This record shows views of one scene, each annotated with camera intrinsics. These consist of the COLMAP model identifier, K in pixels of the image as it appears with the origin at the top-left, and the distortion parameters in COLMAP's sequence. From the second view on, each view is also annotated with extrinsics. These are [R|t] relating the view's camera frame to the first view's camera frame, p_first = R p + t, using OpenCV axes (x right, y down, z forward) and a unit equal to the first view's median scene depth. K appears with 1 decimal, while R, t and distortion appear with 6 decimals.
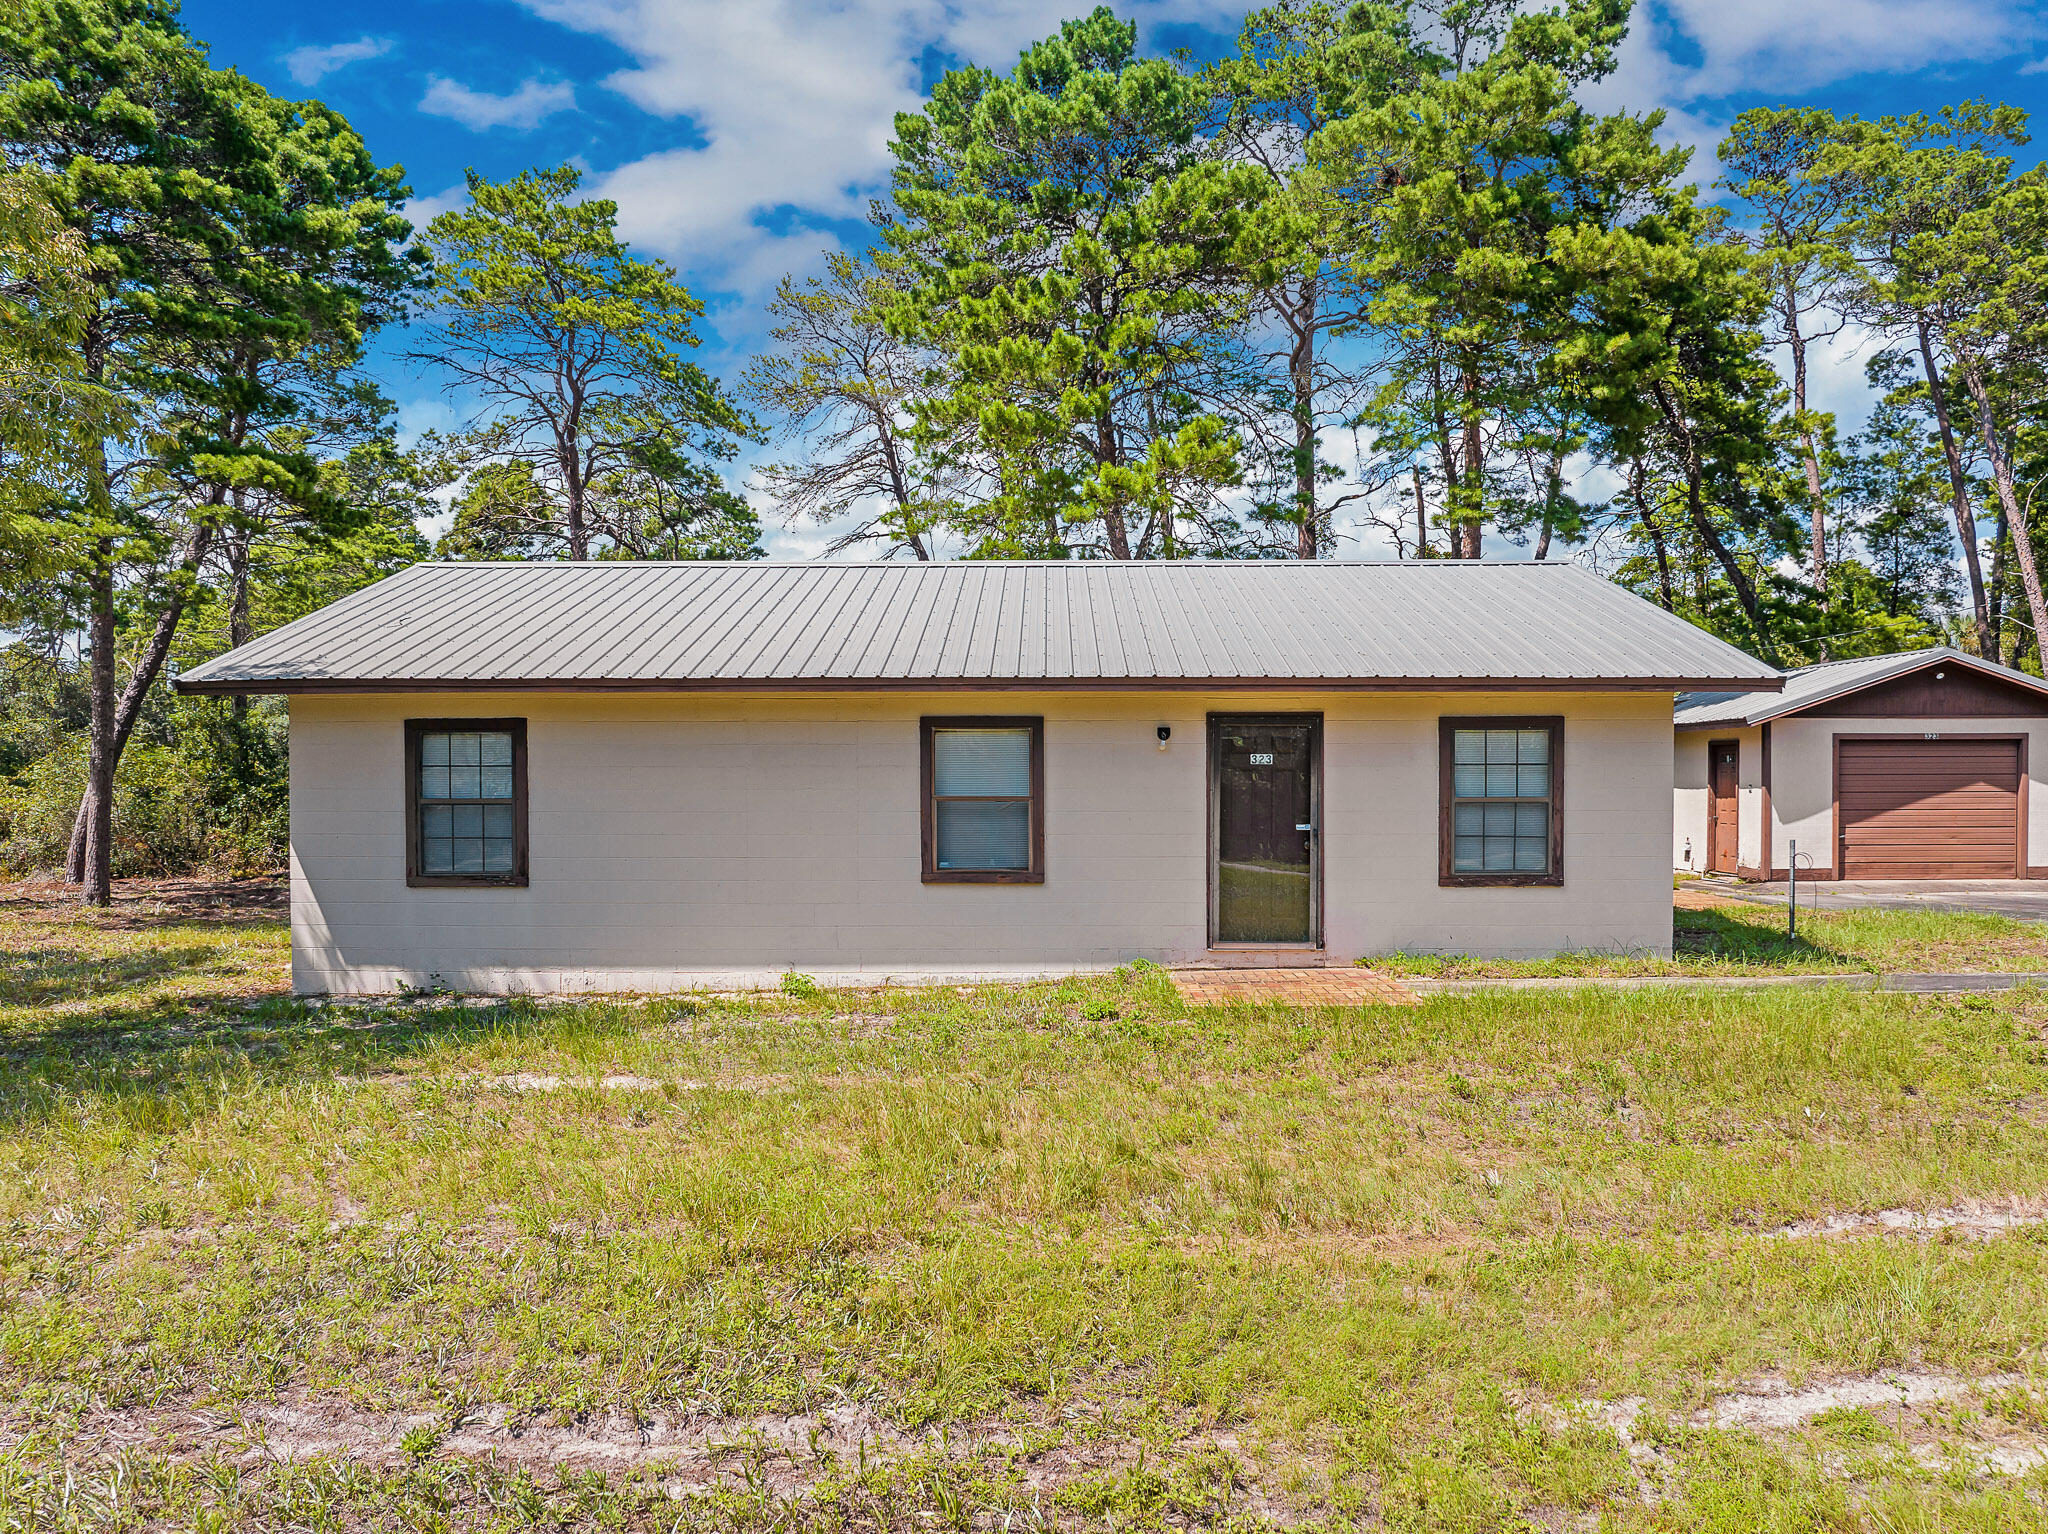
lens RADIAL K [[1461.3, 0, 1048.3], [0, 1461.3, 823.7], [0, 0, 1]] dist [-0.006345, -0.124314]
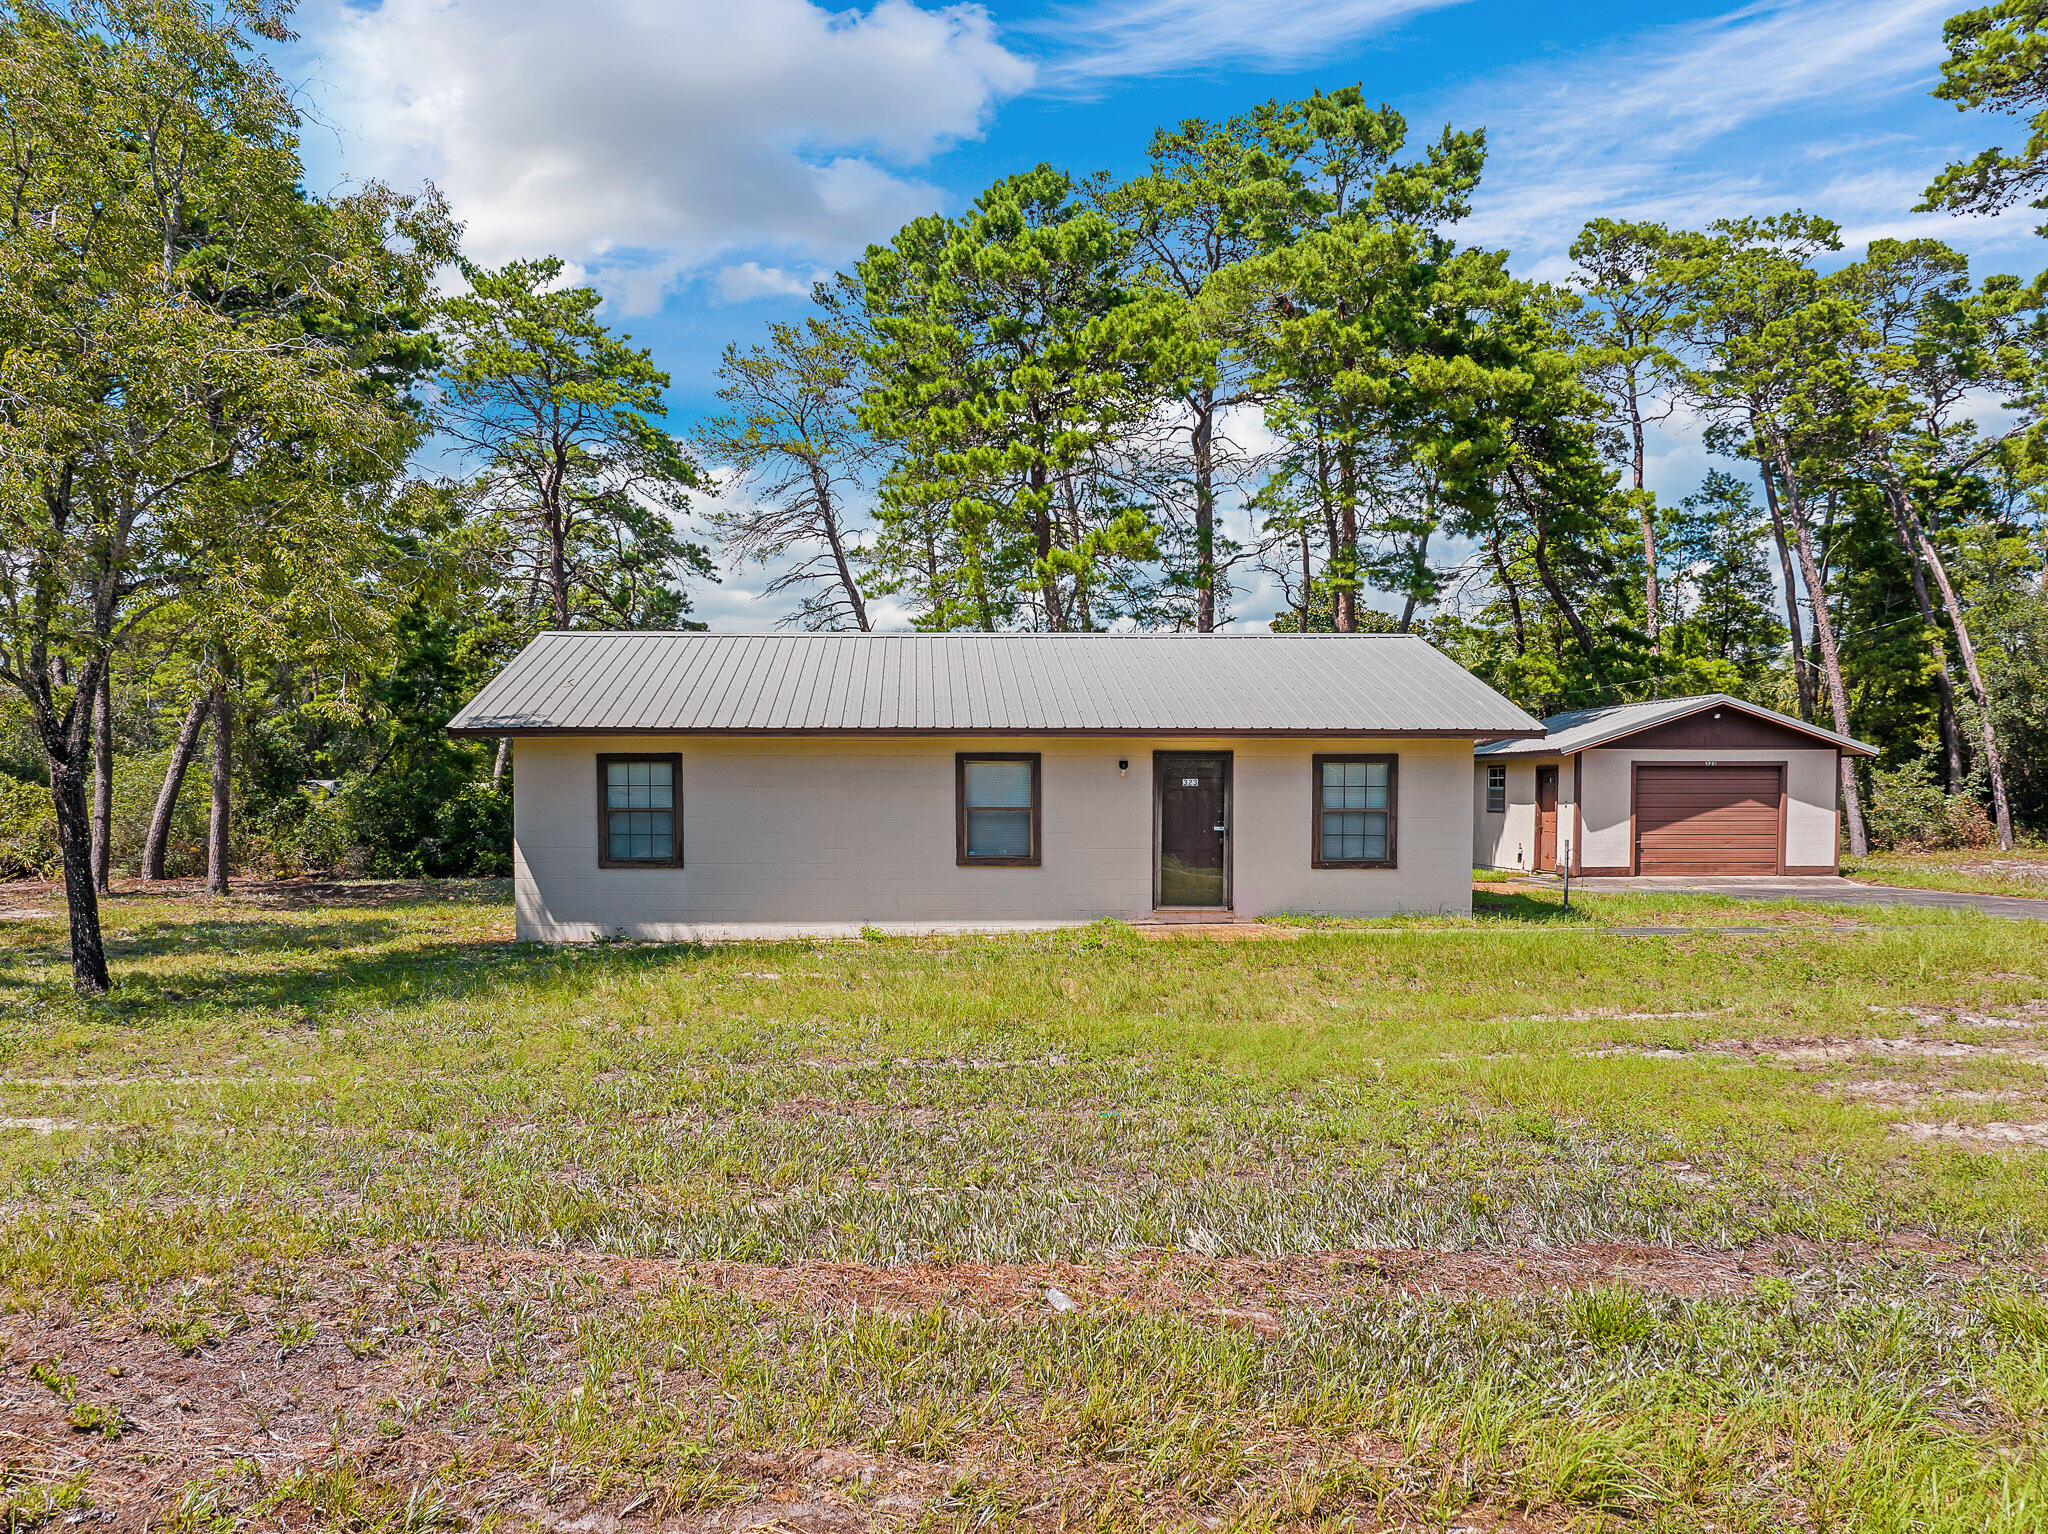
lens RADIAL K [[1449.0, 0, 924.2], [0, 1449.0, 804.5], [0, 0, 1]] dist [-0.021549, -0.005778]
pose [[0.999925, 0.001260, -0.012153, -0.095343], [-0.001581, 0.999649, -0.026464, 0.015790], [0.012115, 0.026481, 0.999576, -0.420548]]
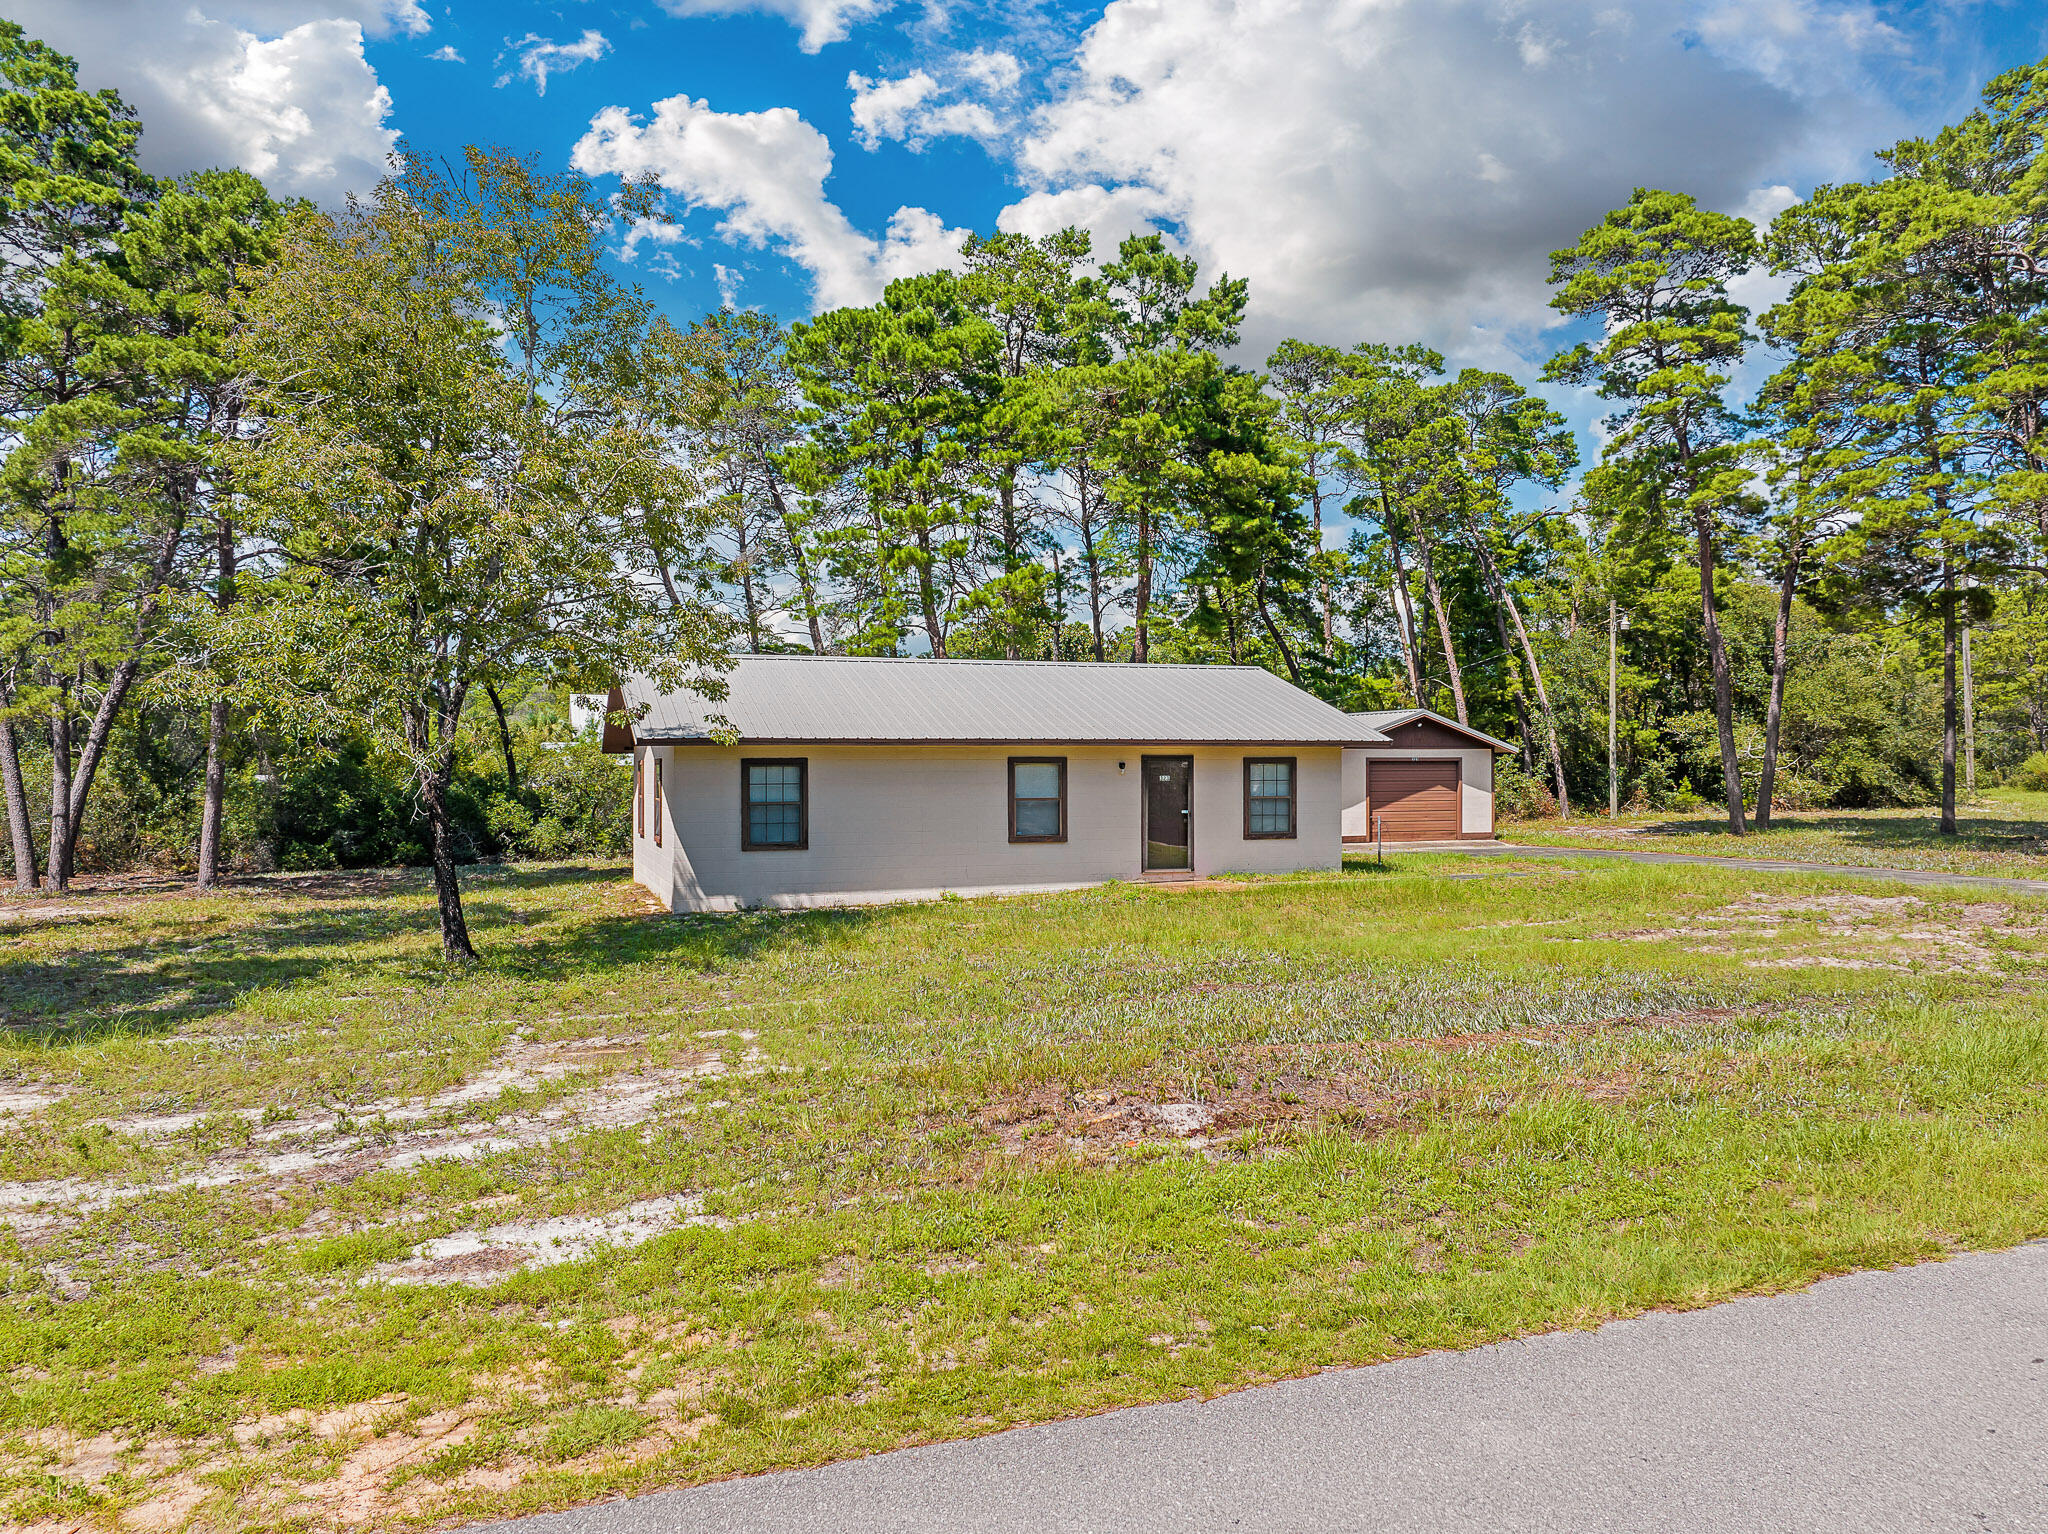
lens RADIAL K [[1460.3, 0, 1016.7], [0, 1460.3, 729.9], [0, 0, 1]] dist [-0.033600, 0.025991]
pose [[0.939329, 0.006755, 0.342951, -0.690463], [0.015762, 0.997900, -0.062825, 0.011534], [-0.342655, 0.064419, 0.937250, -0.771826]]
